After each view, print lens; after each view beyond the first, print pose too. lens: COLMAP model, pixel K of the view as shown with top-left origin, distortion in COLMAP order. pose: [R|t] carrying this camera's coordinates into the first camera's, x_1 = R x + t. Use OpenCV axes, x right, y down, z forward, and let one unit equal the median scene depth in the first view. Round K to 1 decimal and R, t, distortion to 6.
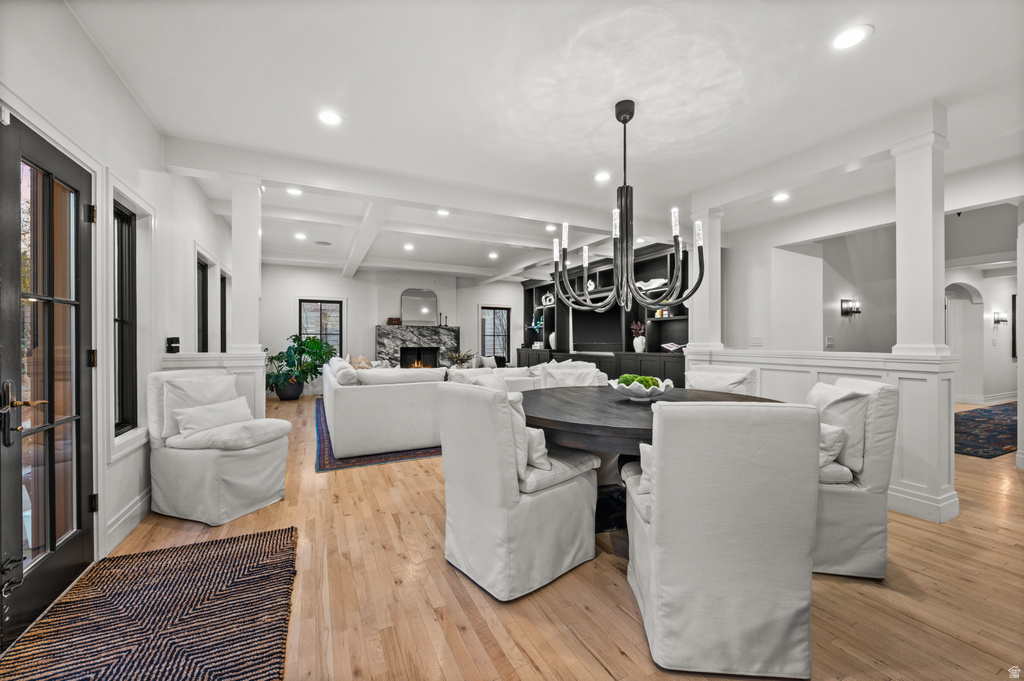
lens RADIAL K [[407.0, 0, 511.7], [0, 407.0, 339.8], [0, 0, 1]] dist [0.003408, 0.000389]
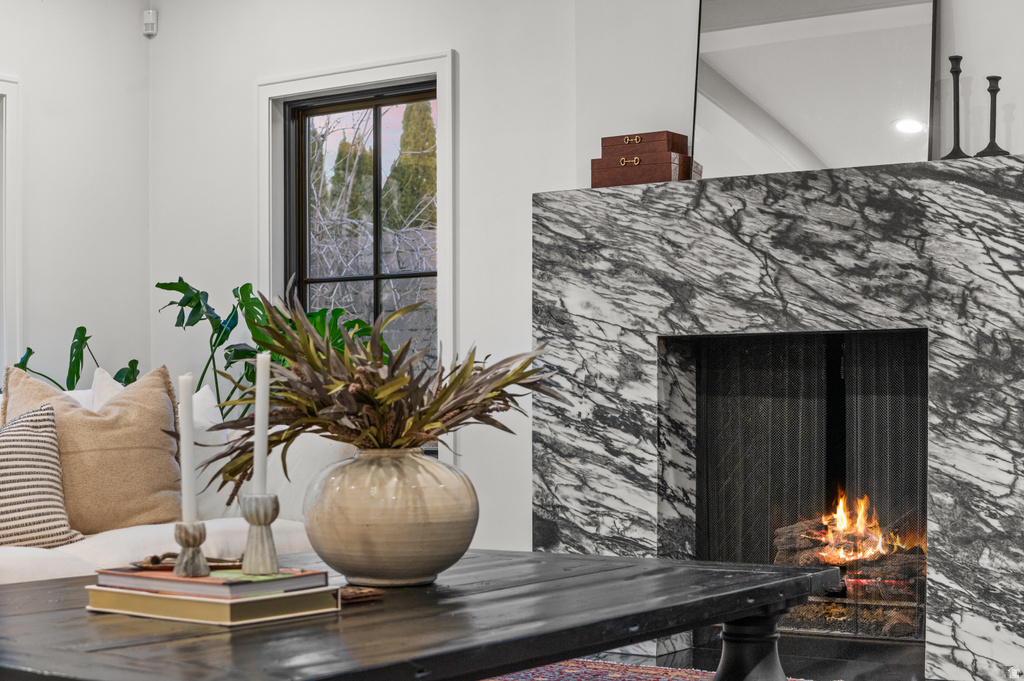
lens RADIAL K [[1659.9, 0, 514.3], [0, 1659.9, 348.4], [0, 0, 1]] dist [-0.203054, 0.000000]
pose [[0.473766, -0.020550, -0.880411, 0.203199], [0.011572, 0.999787, -0.017109, 0.031020], [0.880575, -0.002083, 0.473902, 0.670890]]
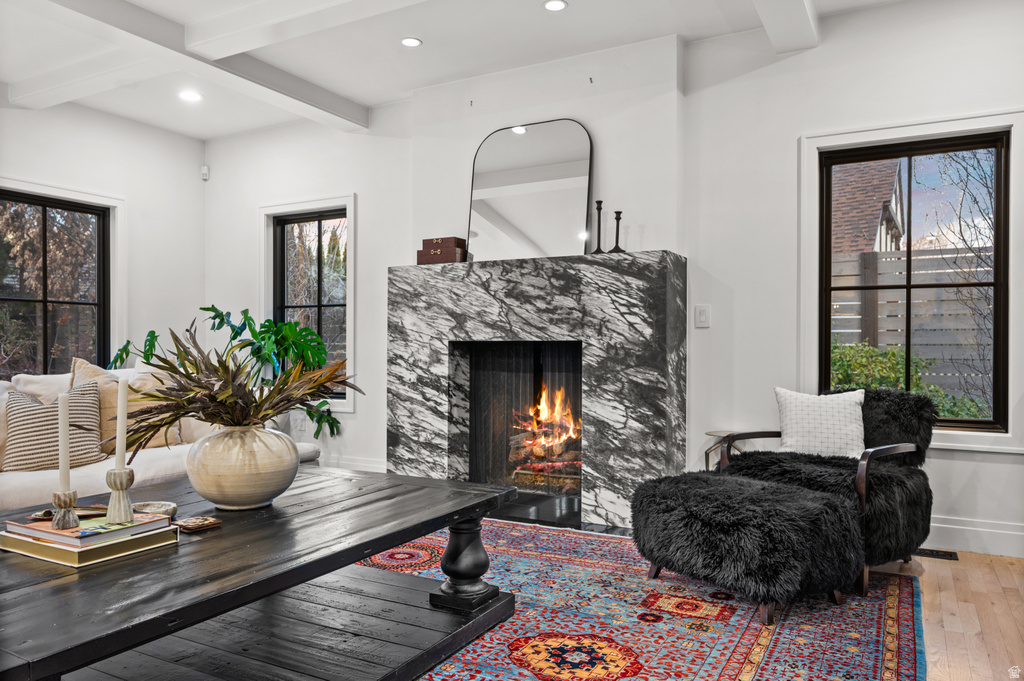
lens RADIAL K [[699.6, 0, 519.7], [0, 699.6, 311.7], [0, 0, 1]] dist [-0.009493, -0.003136]
pose [[0.576901, -0.032603, -0.816163, 0.140632], [0.002936, 0.999279, -0.037843, 0.016035], [0.816809, 0.019435, 0.576581, 0.749532]]
